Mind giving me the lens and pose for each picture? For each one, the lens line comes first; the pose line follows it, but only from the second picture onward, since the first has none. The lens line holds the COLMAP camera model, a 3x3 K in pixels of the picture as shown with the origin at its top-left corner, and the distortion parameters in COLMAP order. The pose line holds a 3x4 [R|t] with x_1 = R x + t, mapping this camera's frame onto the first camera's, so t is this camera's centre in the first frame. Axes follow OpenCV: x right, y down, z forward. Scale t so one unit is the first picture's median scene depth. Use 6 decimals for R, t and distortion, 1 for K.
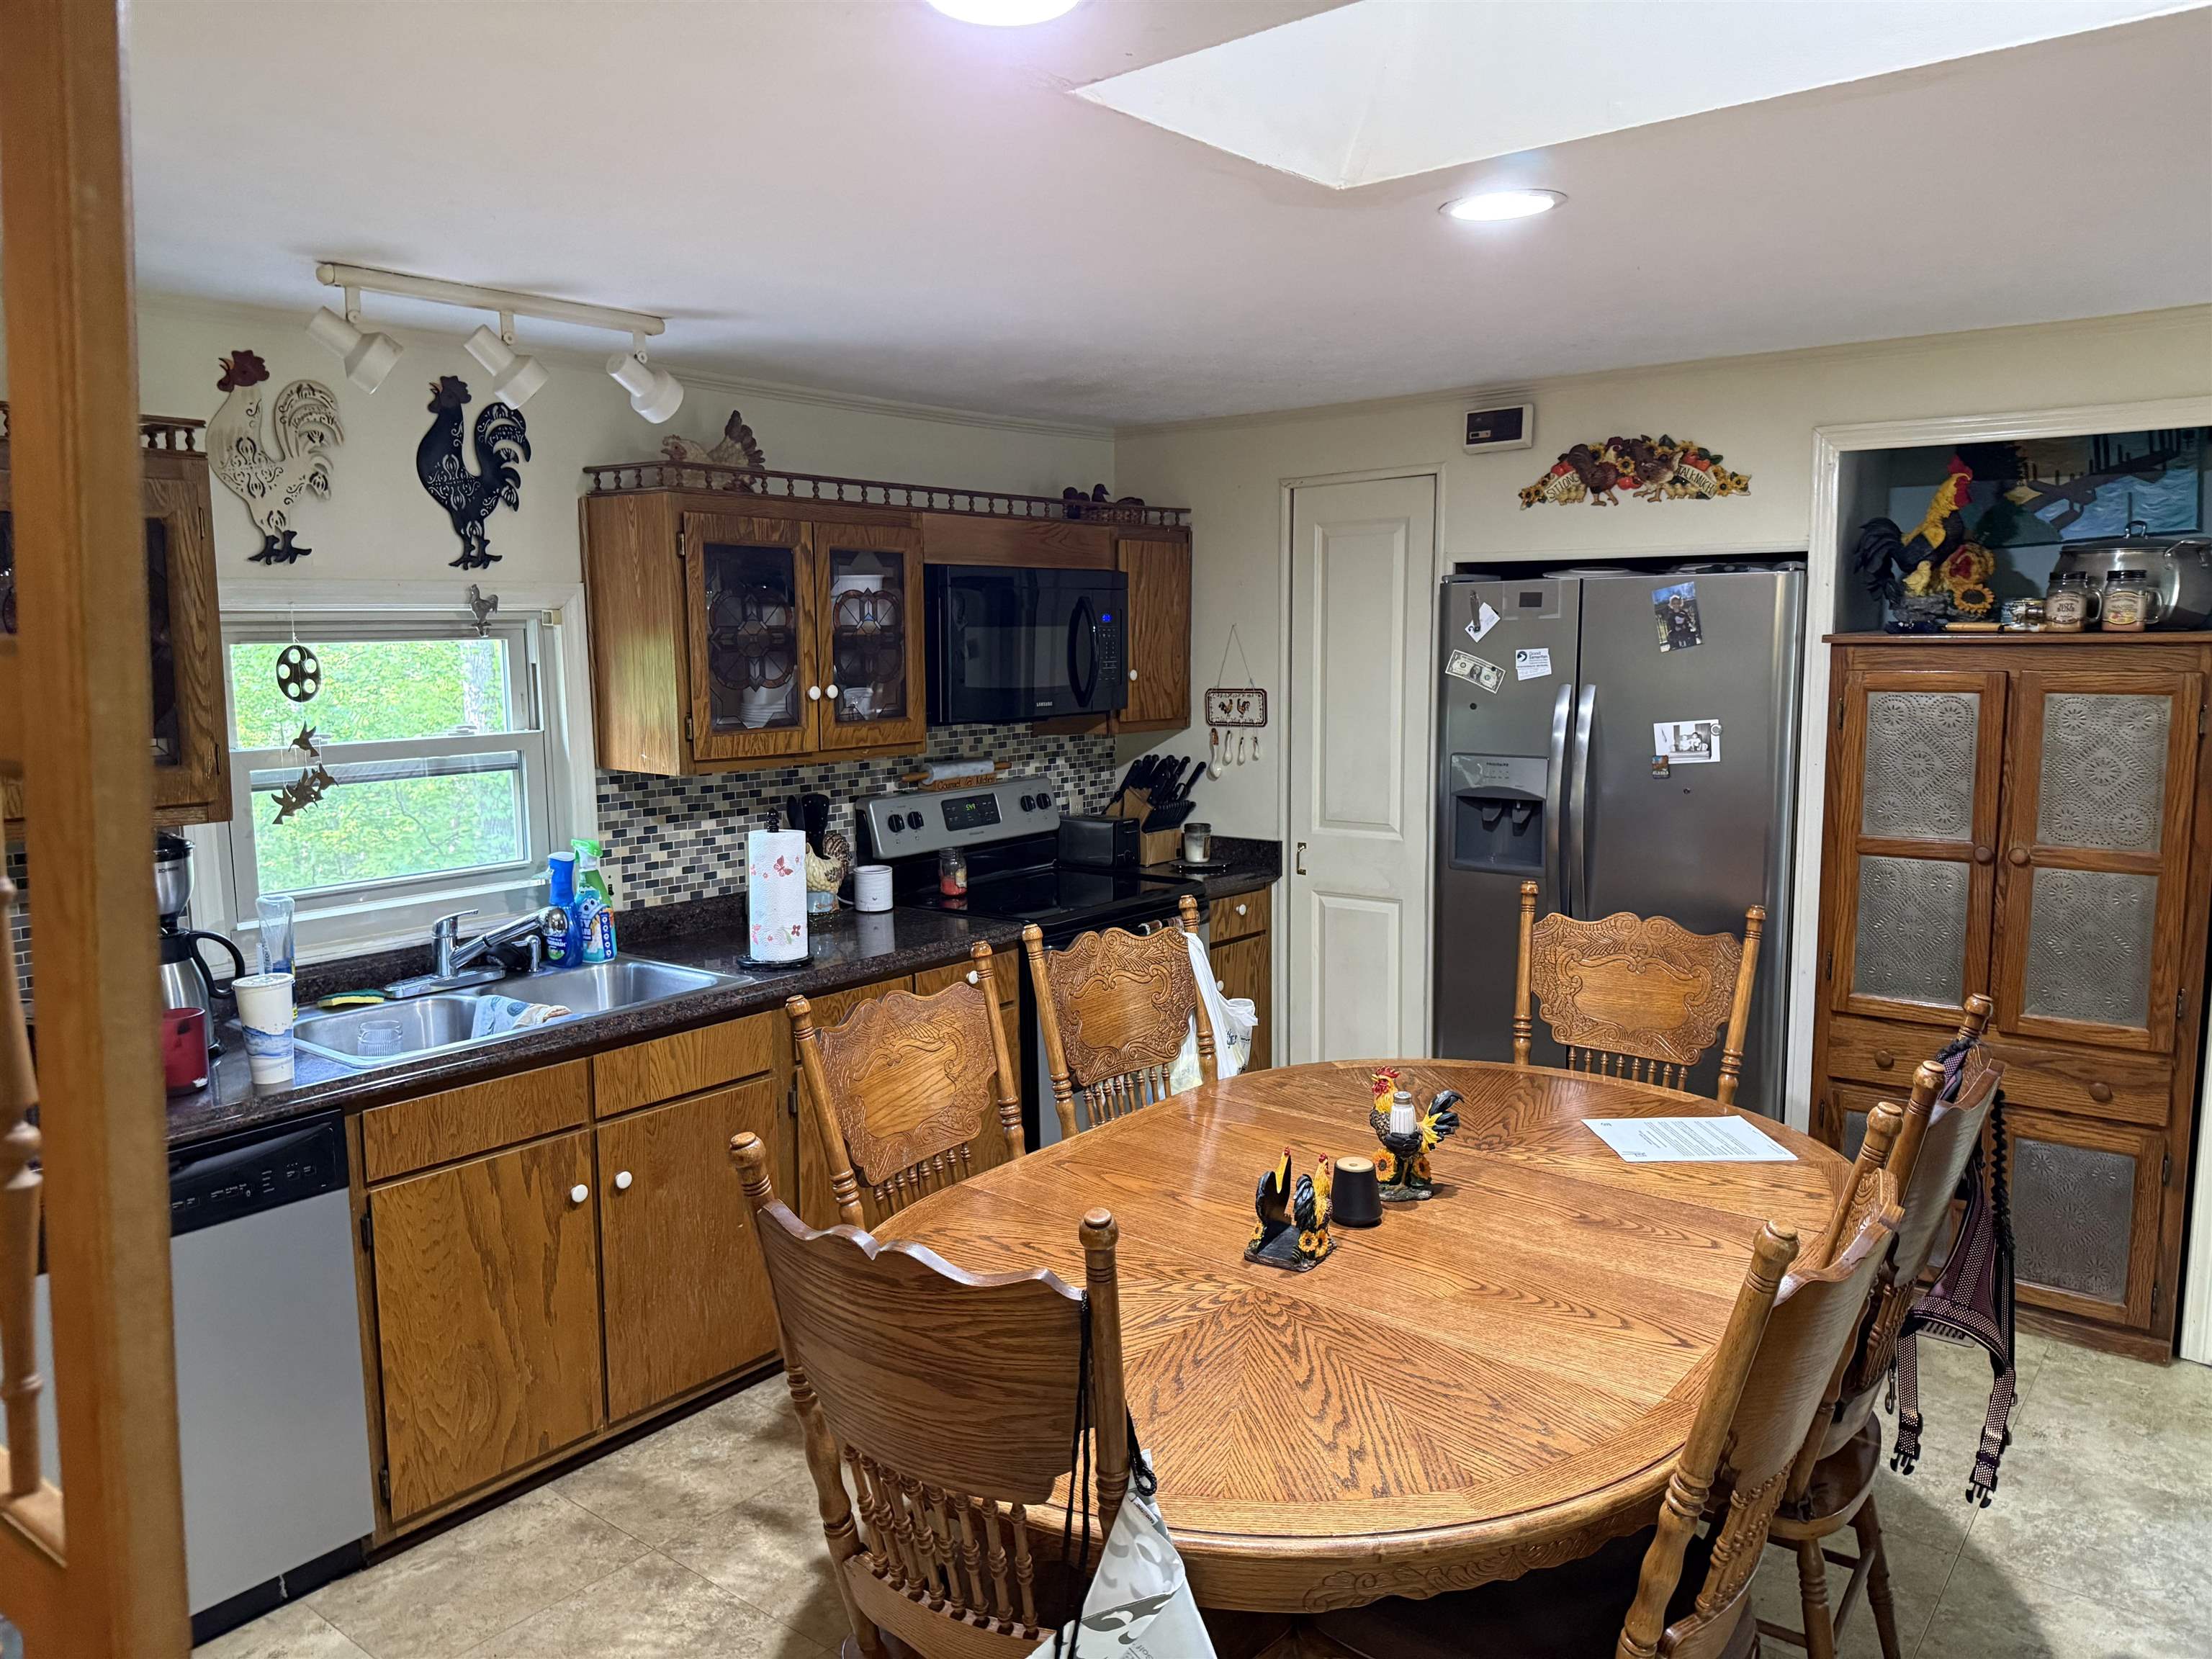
lens RADIAL K [[1533.6, 0, 1114.3], [0, 1533.6, 823.2], [0, 0, 1]] dist [0.066621, -0.104465]
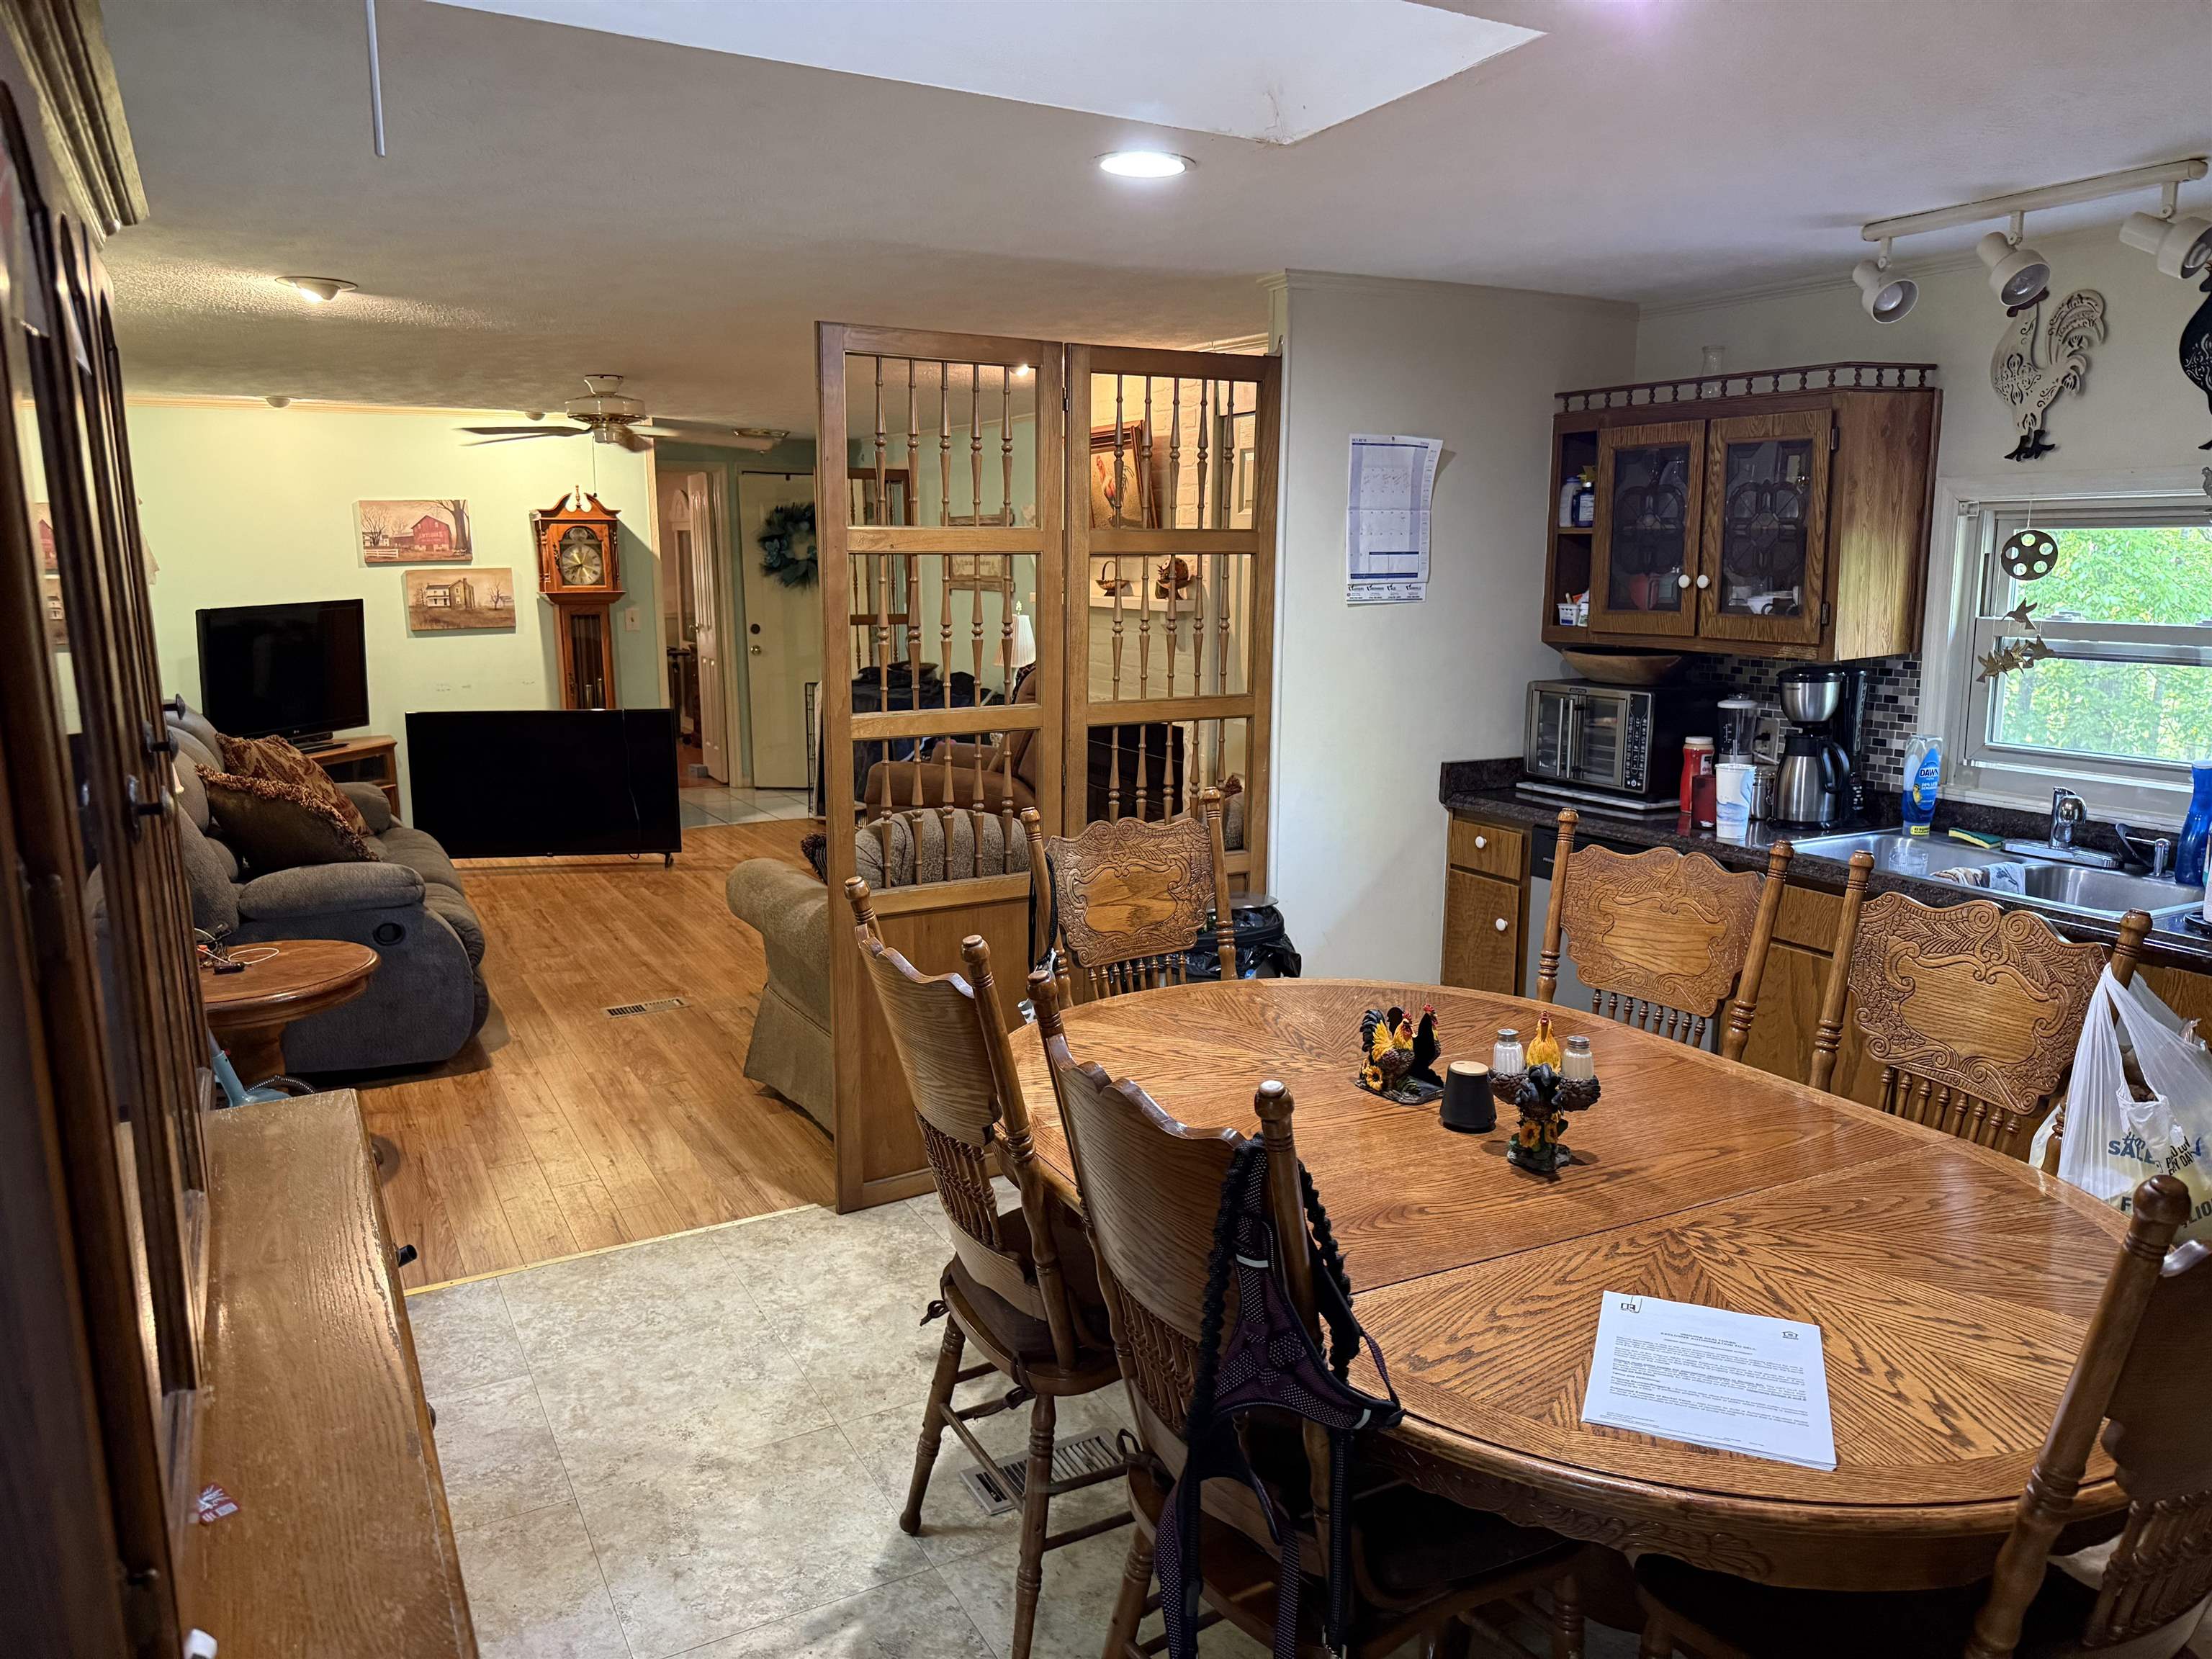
lens RADIAL K [[1533.6, 0, 1114.3], [0, 1533.6, 823.2], [0, 0, 1]] dist [0.066621, -0.104465]
pose [[-0.366588, 0.172786, -0.914198, 0.666958], [-0.109685, 0.967725, 0.226886, -0.075389], [0.923895, 0.183448, -0.335805, 0.662795]]
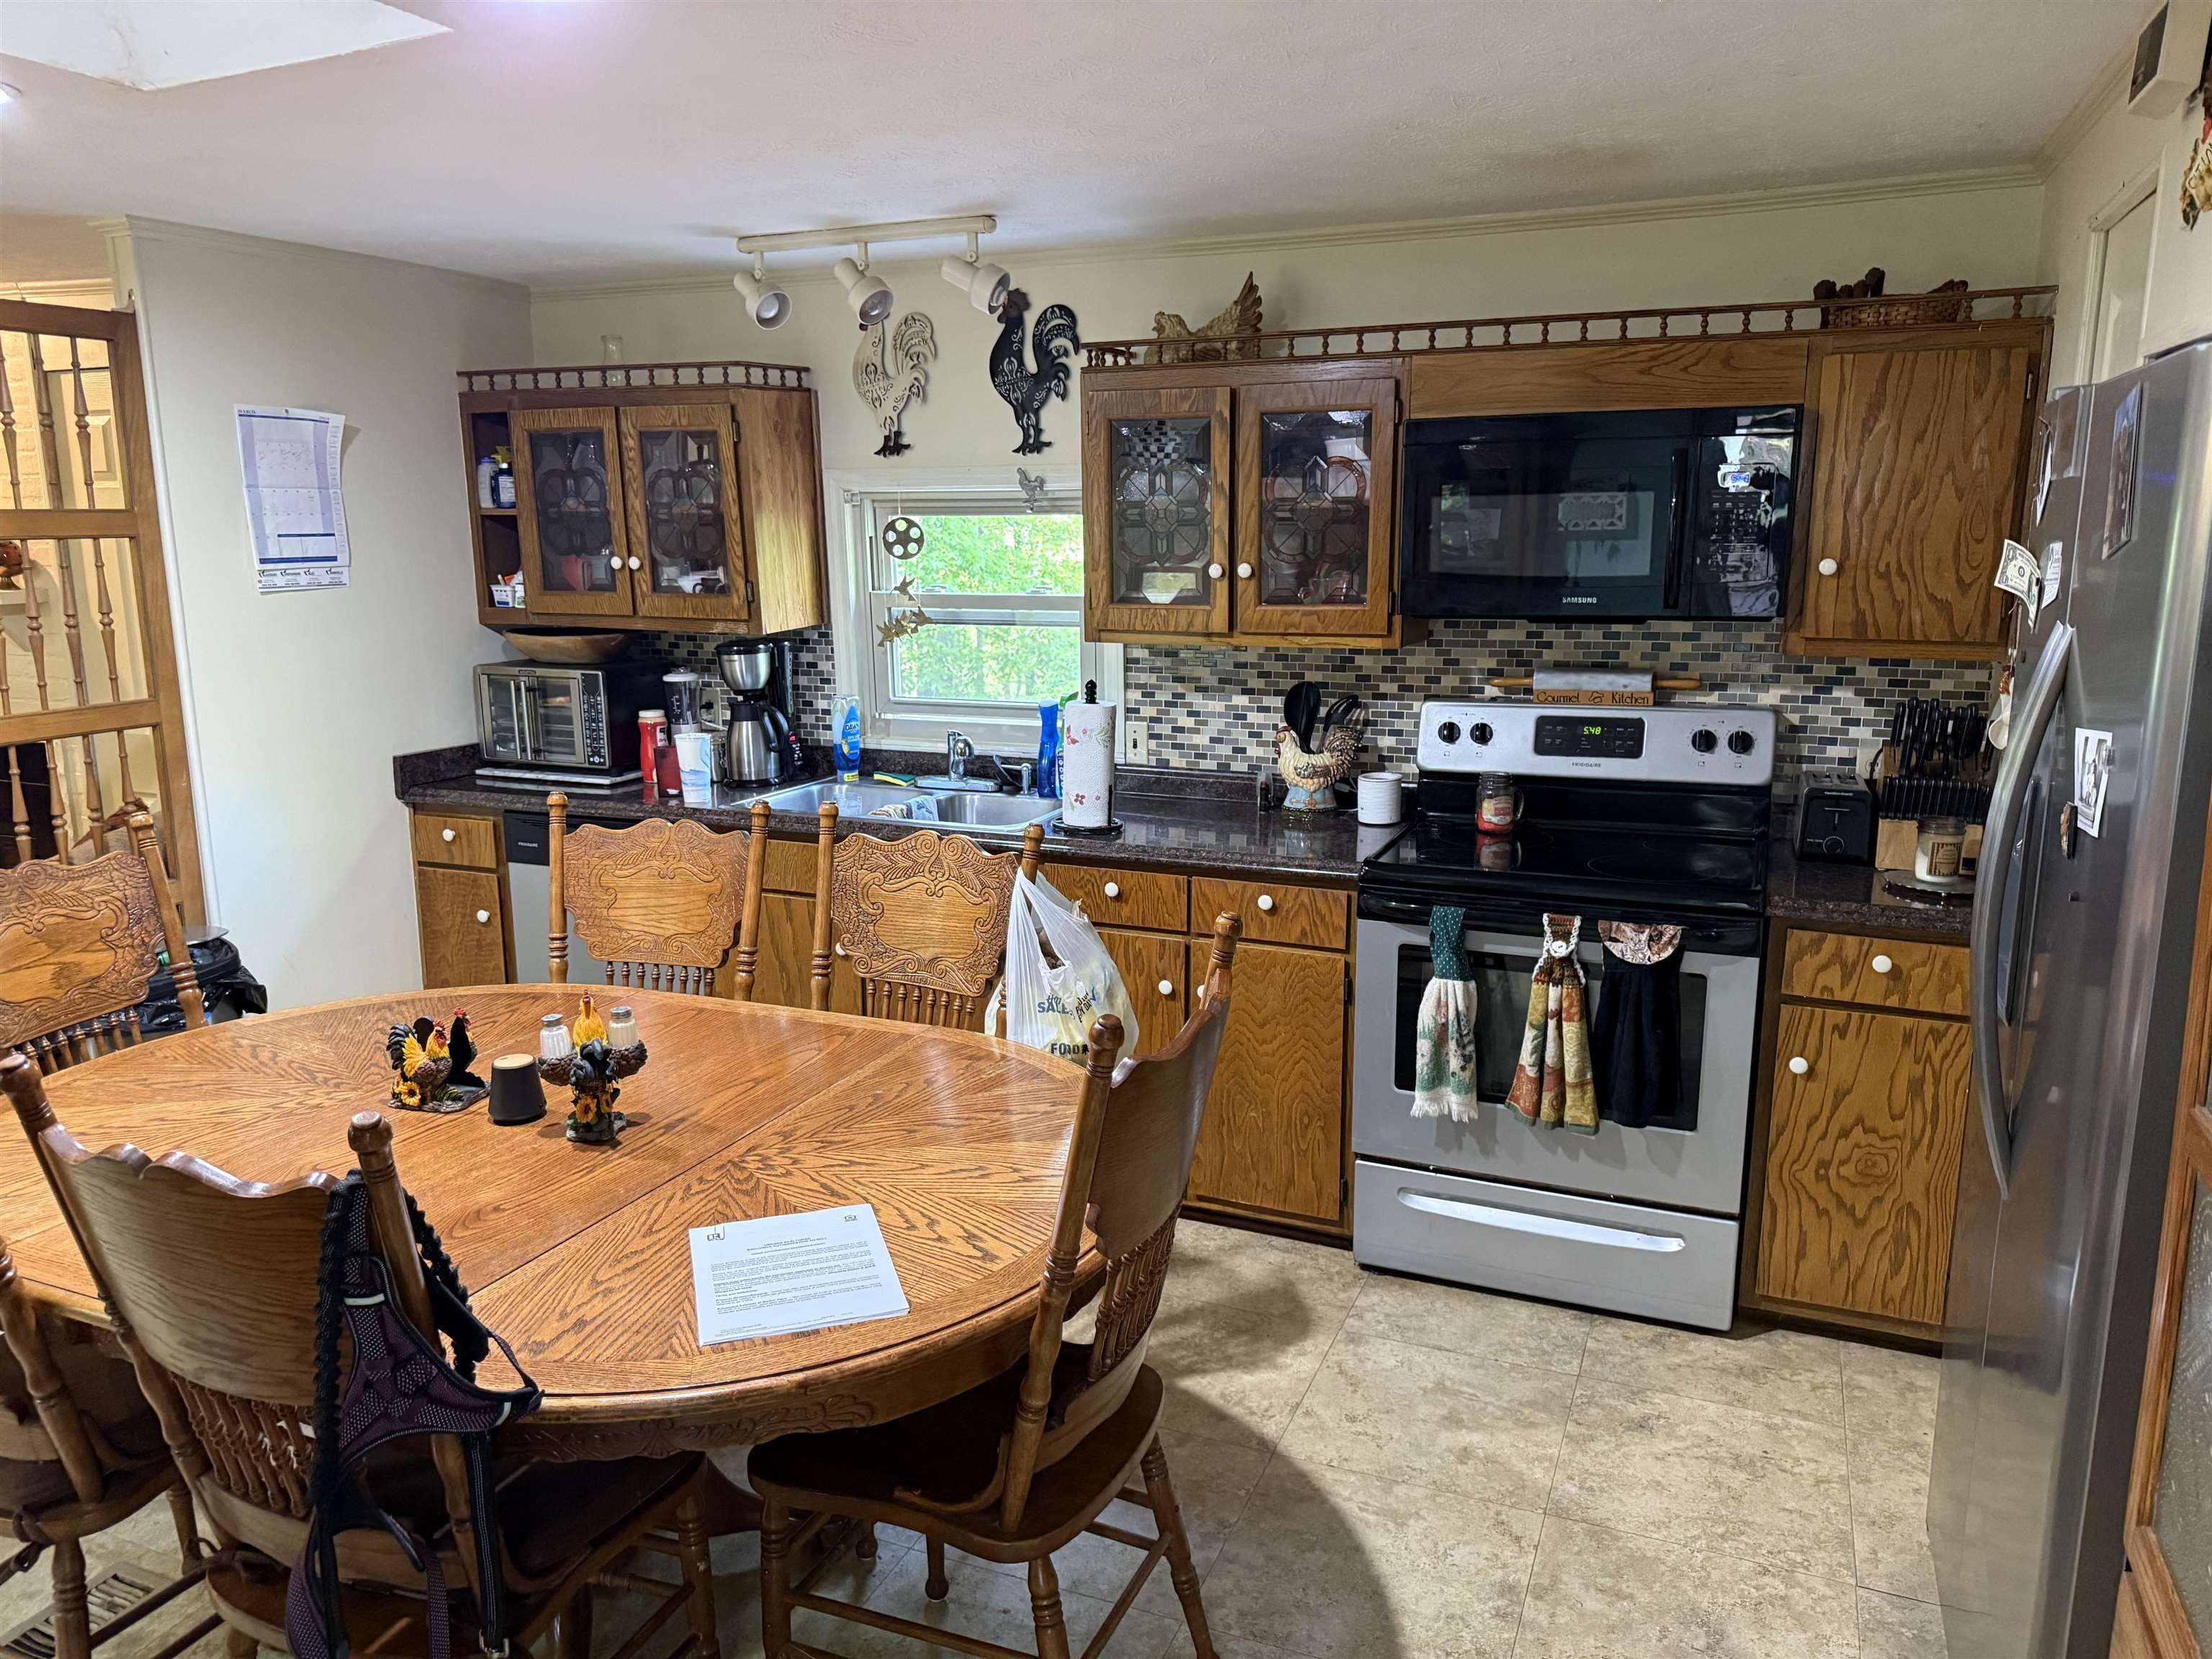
lens RADIAL K [[1518.4, 0, 1099.0], [0, 1518.4, 833.9], [0, 0, 1]] dist [0.132664, -0.172187]
pose [[0.293602, 0.201779, -0.934389, 0.697376], [-0.115913, 0.977770, 0.174726, -0.081033], [0.948874, 0.057008, 0.310465, 0.632482]]
